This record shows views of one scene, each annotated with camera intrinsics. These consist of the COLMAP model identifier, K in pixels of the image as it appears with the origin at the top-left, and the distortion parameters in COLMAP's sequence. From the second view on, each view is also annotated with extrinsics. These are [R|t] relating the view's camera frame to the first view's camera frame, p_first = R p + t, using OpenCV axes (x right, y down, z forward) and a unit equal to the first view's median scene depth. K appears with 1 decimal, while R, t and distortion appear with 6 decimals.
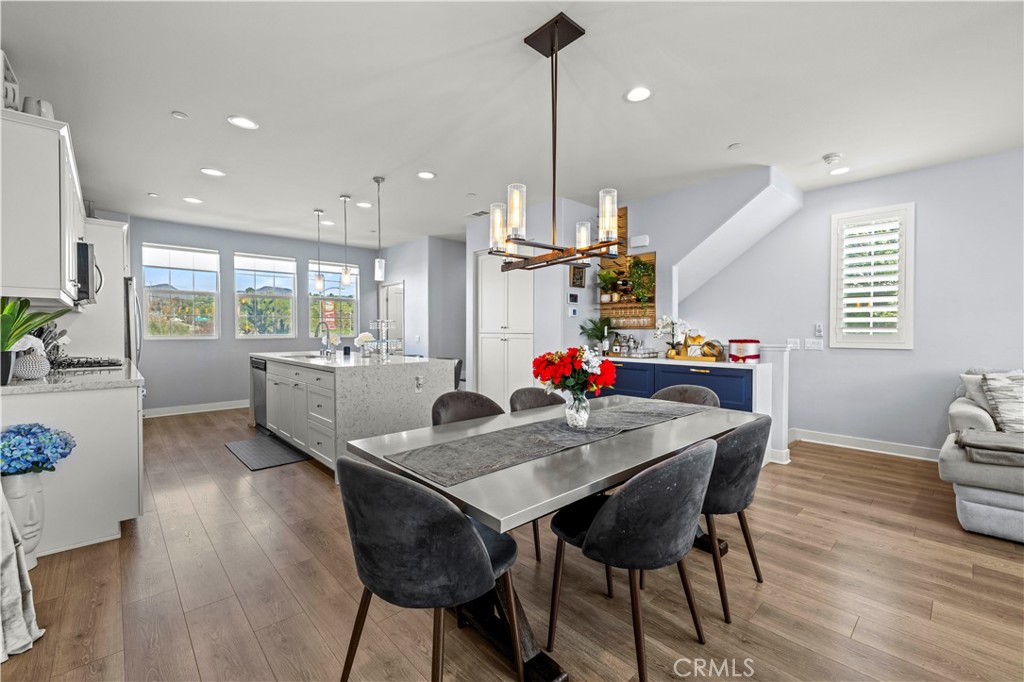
lens RADIAL K [[431.3, 0, 513.3], [0, 431.3, 332.5], [0, 0, 1]] dist [-0.001114, -0.000008]
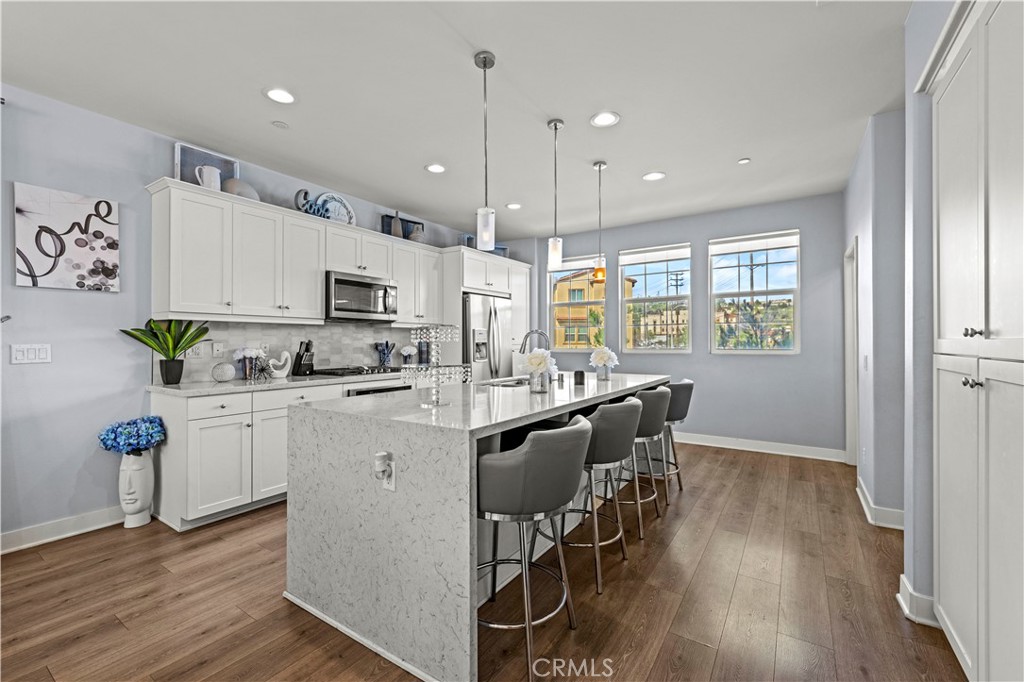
lens RADIAL K [[426.1, 0, 512.0], [0, 426.1, 341.0], [0, 0, 1]] dist [-0.003911, -0.000328]
pose [[0.225033, -0.000829, -0.974351, 0.157014], [-0.002443, 0.999996, -0.001415, -0.006761], [0.974348, 0.002699, 0.225030, 0.707517]]
